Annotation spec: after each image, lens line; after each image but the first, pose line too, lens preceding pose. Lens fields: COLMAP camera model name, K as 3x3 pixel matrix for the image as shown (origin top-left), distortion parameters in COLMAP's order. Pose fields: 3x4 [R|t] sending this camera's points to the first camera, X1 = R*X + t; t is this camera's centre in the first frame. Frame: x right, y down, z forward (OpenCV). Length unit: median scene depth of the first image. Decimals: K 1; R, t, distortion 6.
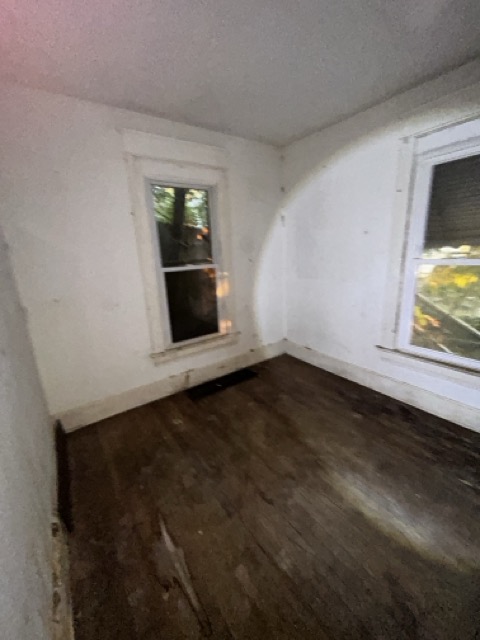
lens RADIAL K [[262.3, 0, 240.0], [0, 262.3, 320.0], [0, 0, 1]] dist [0.000526, 0.000121]
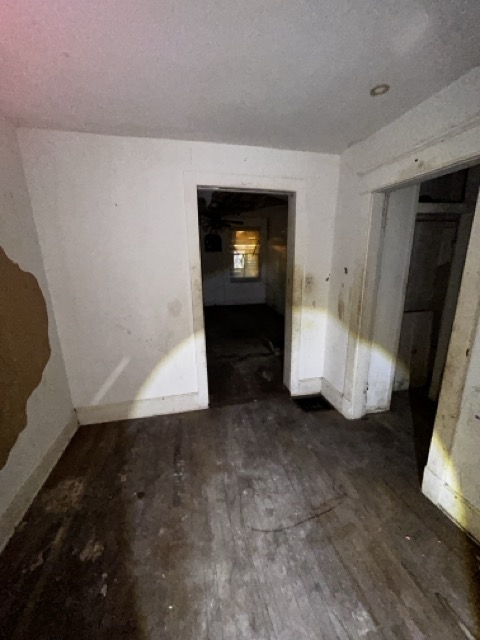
lens RADIAL K [[262.3, 0, 240.0], [0, 262.3, 320.0], [0, 0, 1]] dist [0.000526, 0.000121]
pose [[-0.920855, -0.035967, 0.388244, 0.256083], [0.151338, 0.884700, 0.440911, -0.512270], [-0.359337, 0.464771, -0.809237, 1.427269]]
